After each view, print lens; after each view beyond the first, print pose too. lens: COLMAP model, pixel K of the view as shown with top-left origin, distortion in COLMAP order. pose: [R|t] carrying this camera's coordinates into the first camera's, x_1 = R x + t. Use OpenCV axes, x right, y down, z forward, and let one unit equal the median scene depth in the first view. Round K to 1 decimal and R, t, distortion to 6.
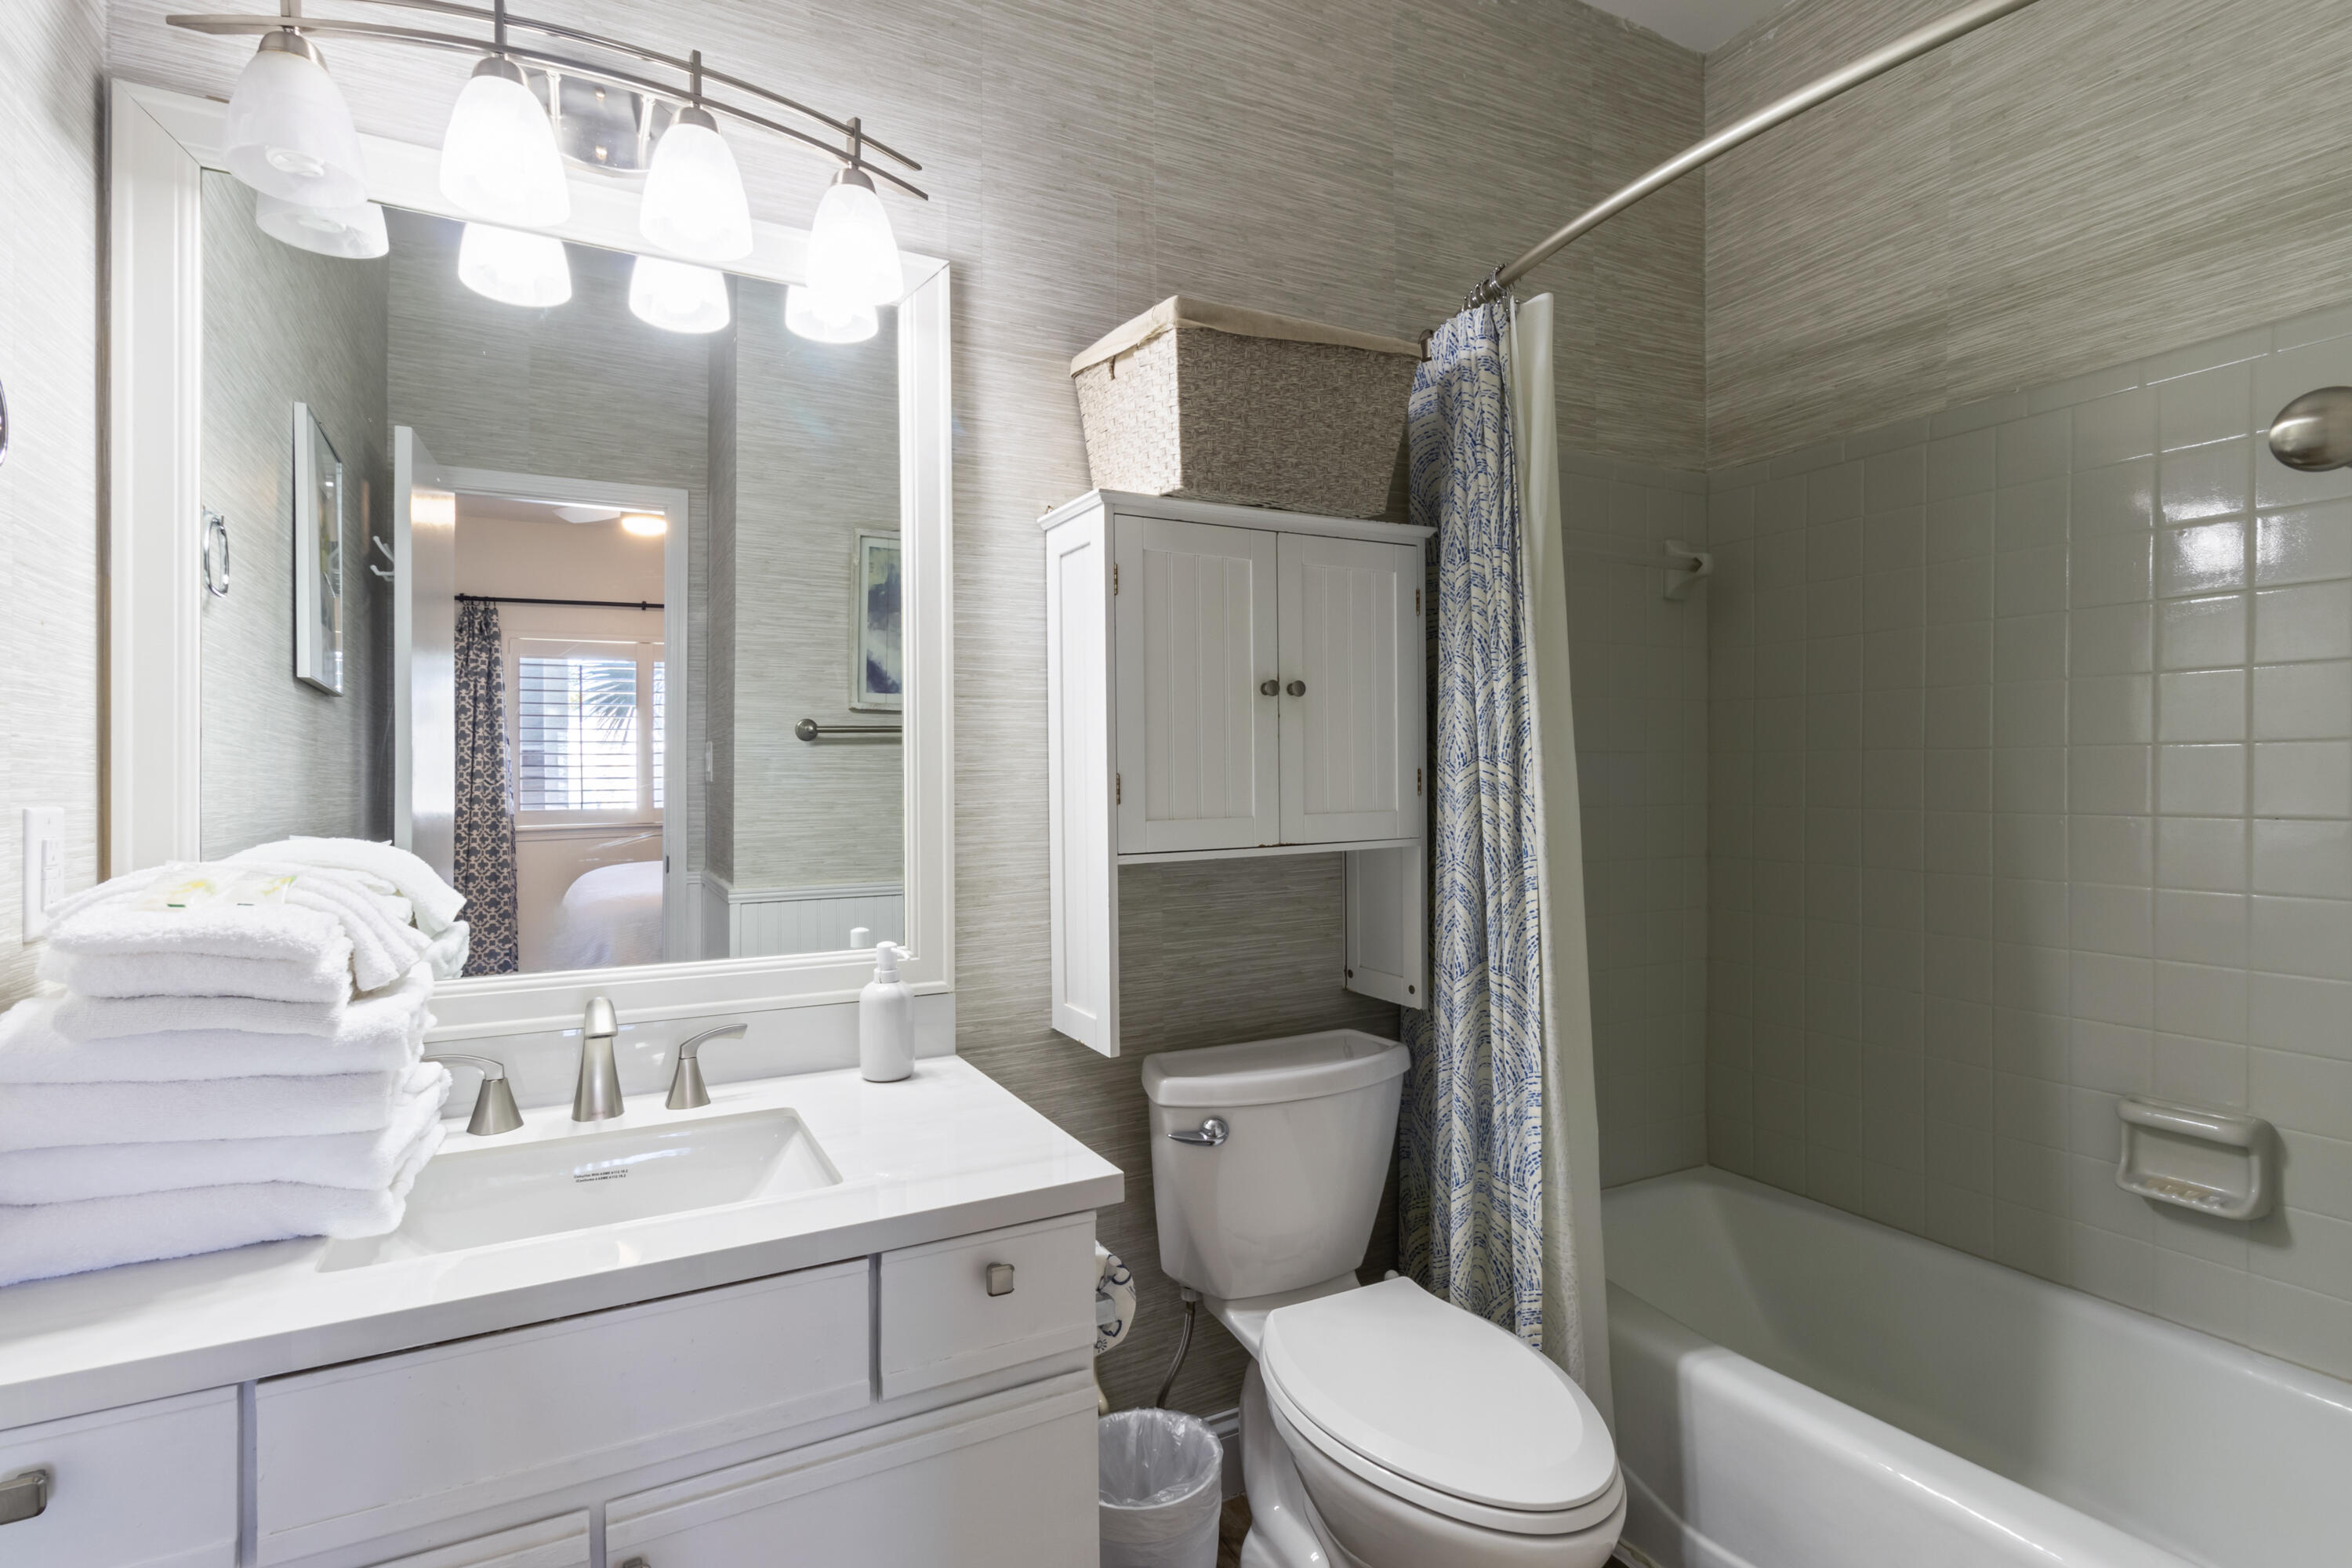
lens RADIAL K [[1140.9, 0, 1168.8], [0, 1140.9, 817.2], [0, 0, 1]] dist [0.001629, 0.000954]
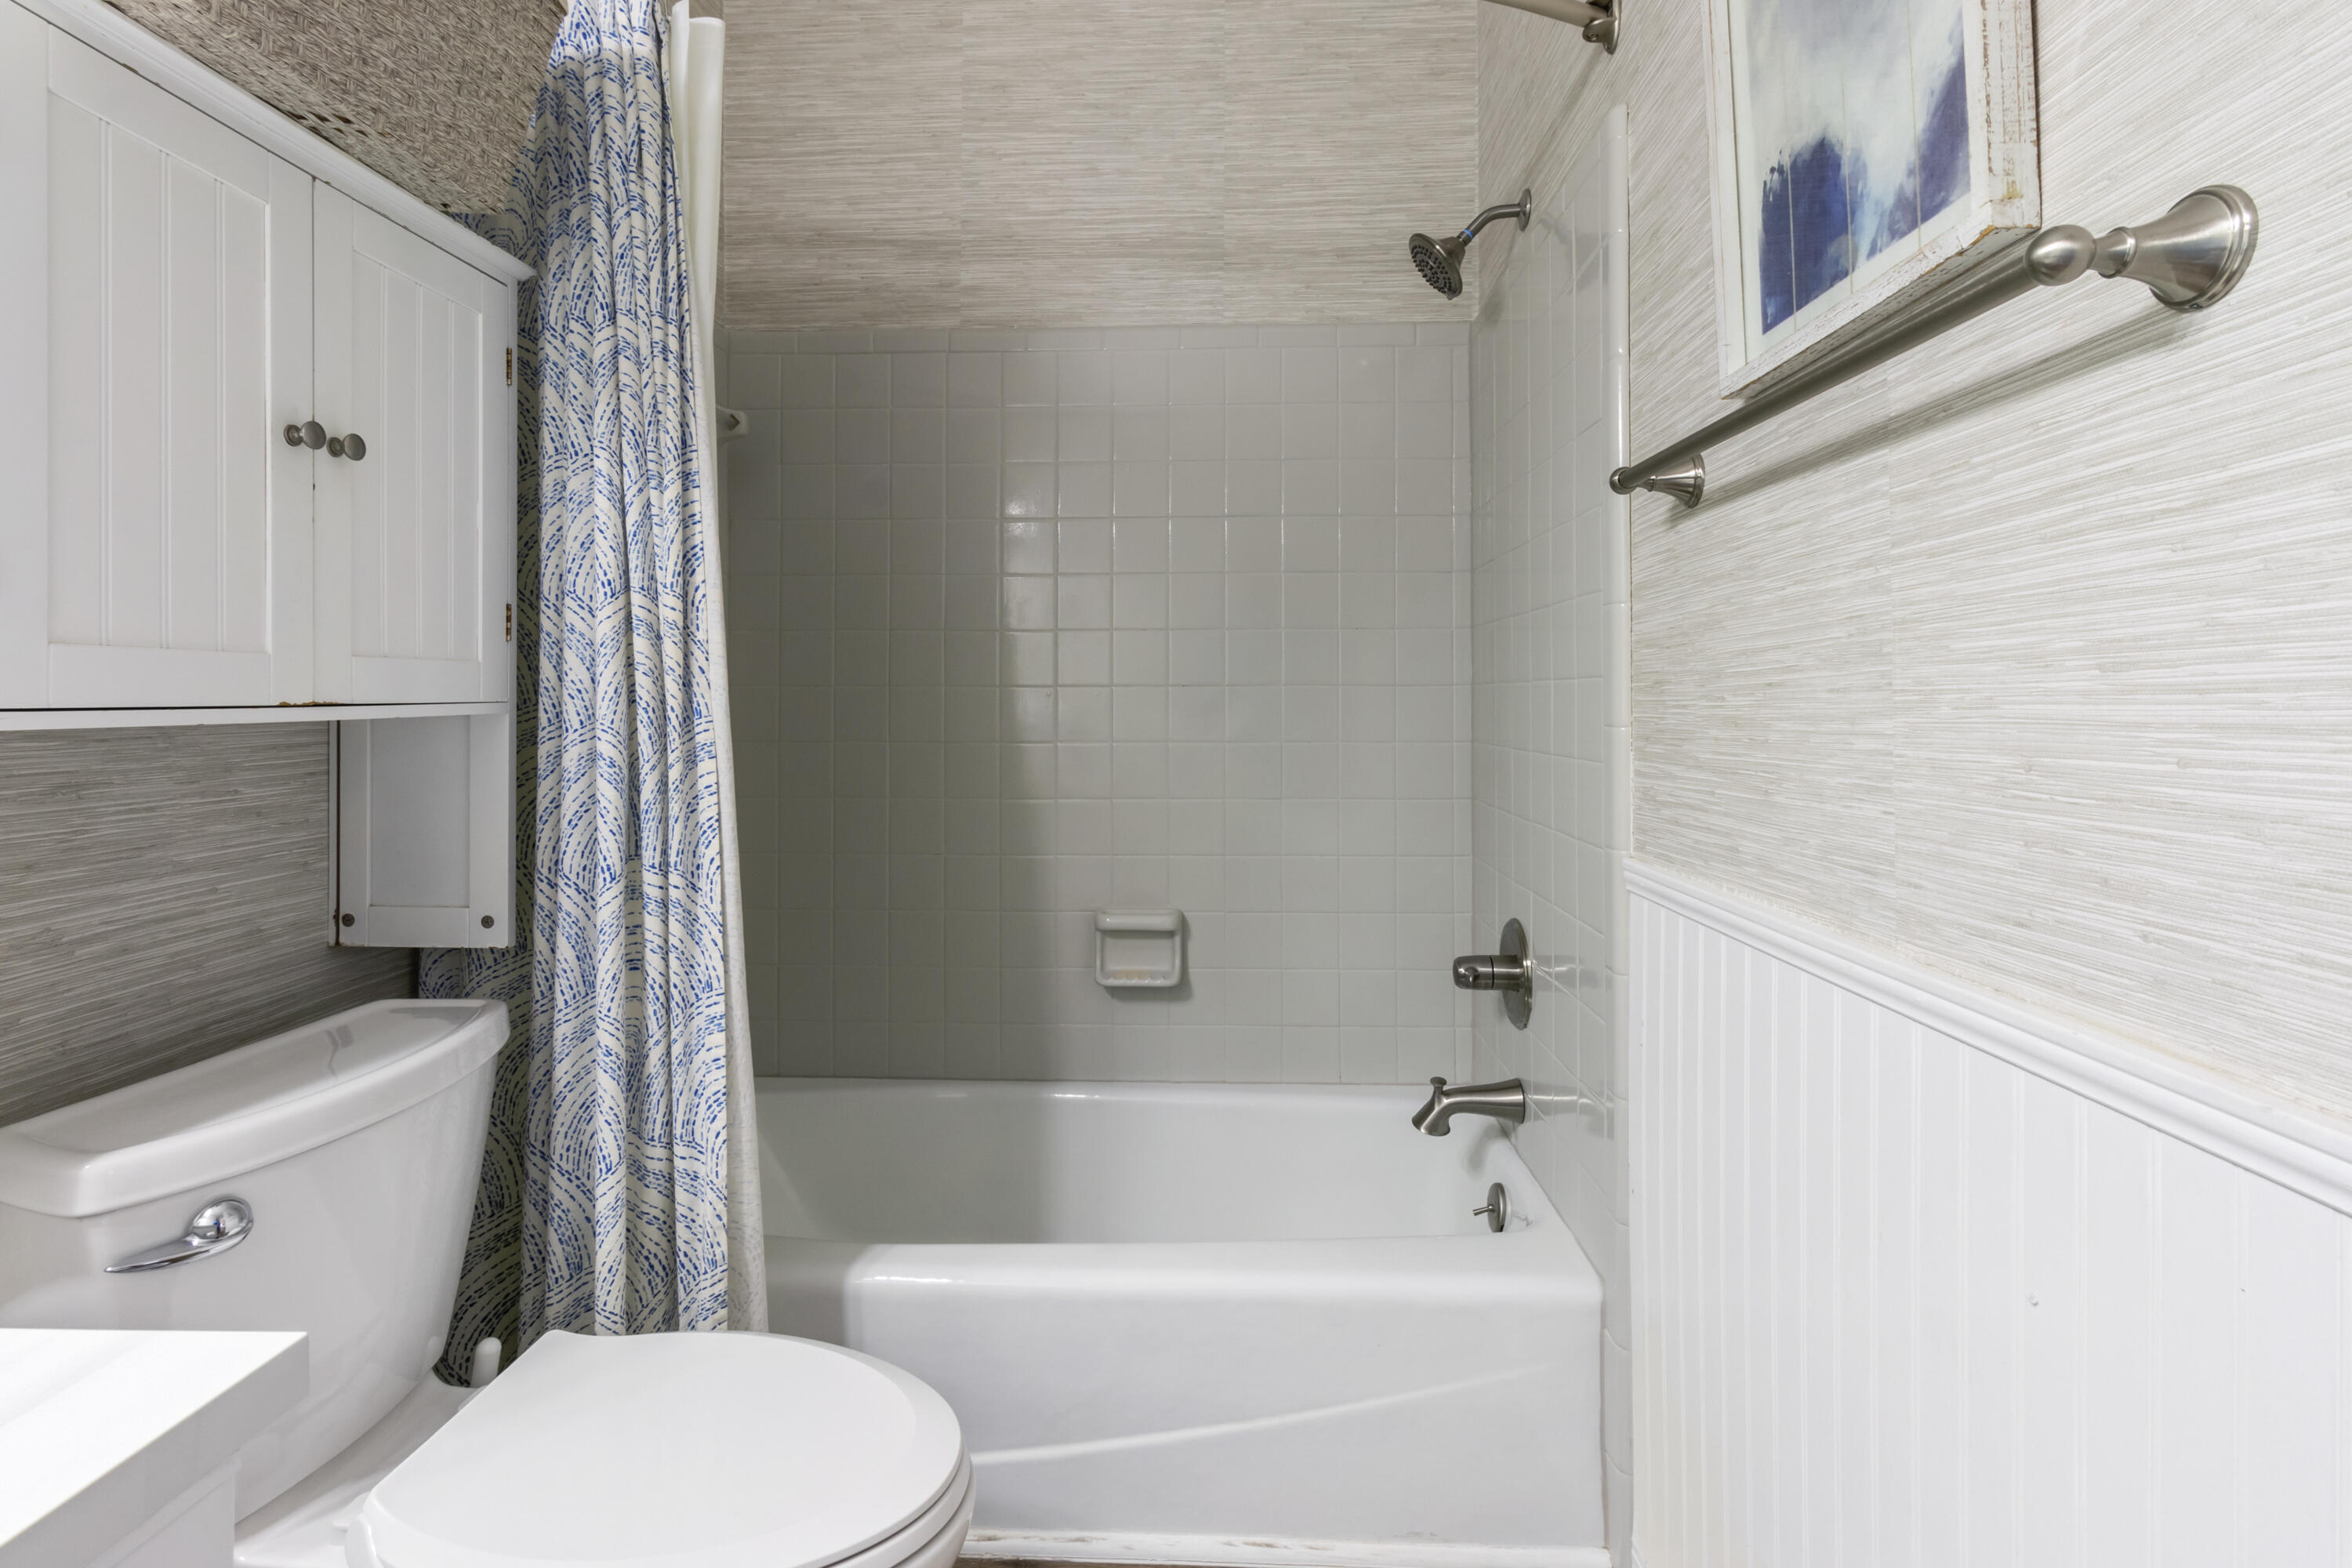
lens RADIAL K [[1112.5, 0, 1165.8], [0, 1112.5, 719.4], [0, 0, 1]] dist [0.001502, -0.000722]
pose [[0.496035, -0.002444, 0.868299, -0.190355], [0.030659, 0.999422, -0.014701, 0.055874], [-0.867761, 0.033913, 0.495823, 0.333946]]
